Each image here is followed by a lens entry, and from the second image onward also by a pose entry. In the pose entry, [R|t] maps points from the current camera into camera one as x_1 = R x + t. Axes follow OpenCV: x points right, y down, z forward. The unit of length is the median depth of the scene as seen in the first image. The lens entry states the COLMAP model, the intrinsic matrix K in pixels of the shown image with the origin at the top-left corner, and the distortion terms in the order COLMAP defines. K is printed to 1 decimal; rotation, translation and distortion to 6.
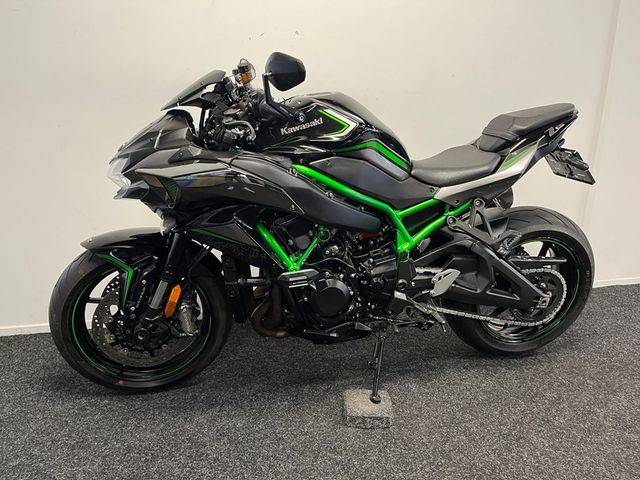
lens RADIAL K [[484.5, 0, 320.7], [0, 484.5, 237.3], [0, 0, 1]] dist [0.078943, -0.105701]
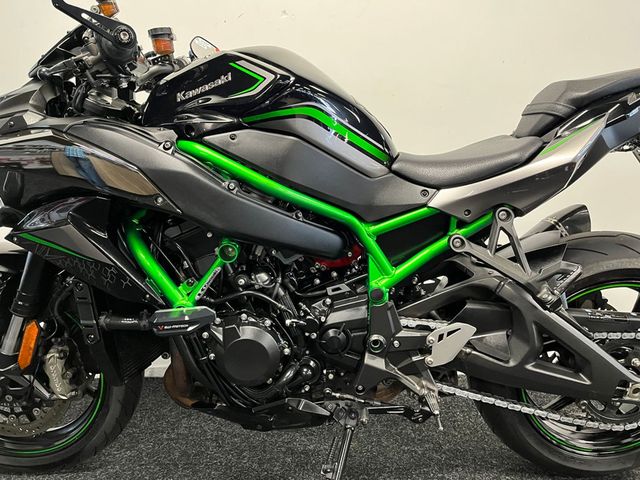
lens RADIAL K [[484.5, 0, 320.7], [0, 484.5, 237.3], [0, 0, 1]] dist [0.078943, -0.105701]
pose [[0.976656, 0.017744, -0.214077, 0.229391], [-0.044324, 0.991783, -0.120007, 0.040639], [0.210188, 0.126694, 0.969417, 0.363048]]
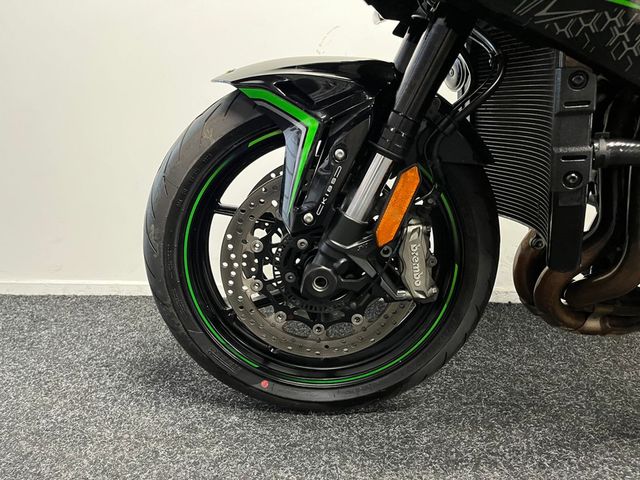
lens RADIAL K [[484.5, 0, 320.7], [0, 484.5, 237.3], [0, 0, 1]] dist [0.078943, -0.105701]
pose [[0.971764, 0.053842, -0.229729, -0.248610], [-0.065660, 0.996867, -0.044109, 0.166914], [0.226635, 0.057948, 0.972254, 0.527738]]
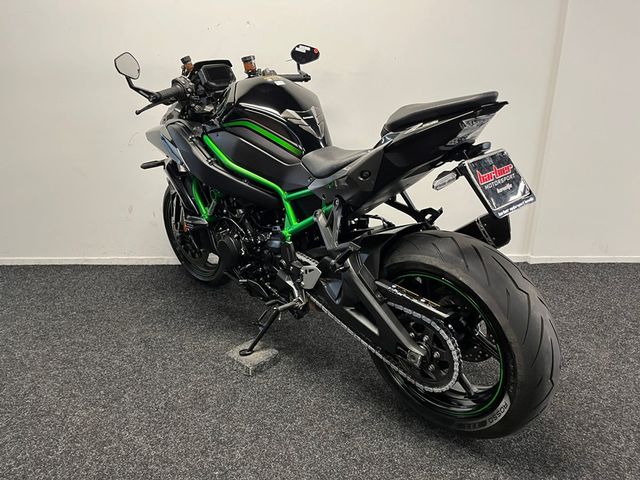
lens RADIAL K [[484.5, 0, 320.7], [0, 484.5, 237.3], [0, 0, 1]] dist [0.078943, -0.105701]
pose [[0.505989, 0.266620, -0.820298, 1.042544], [-0.228277, 0.958509, 0.170733, -0.153250], [0.831784, 0.100866, 0.545858, 0.500732]]
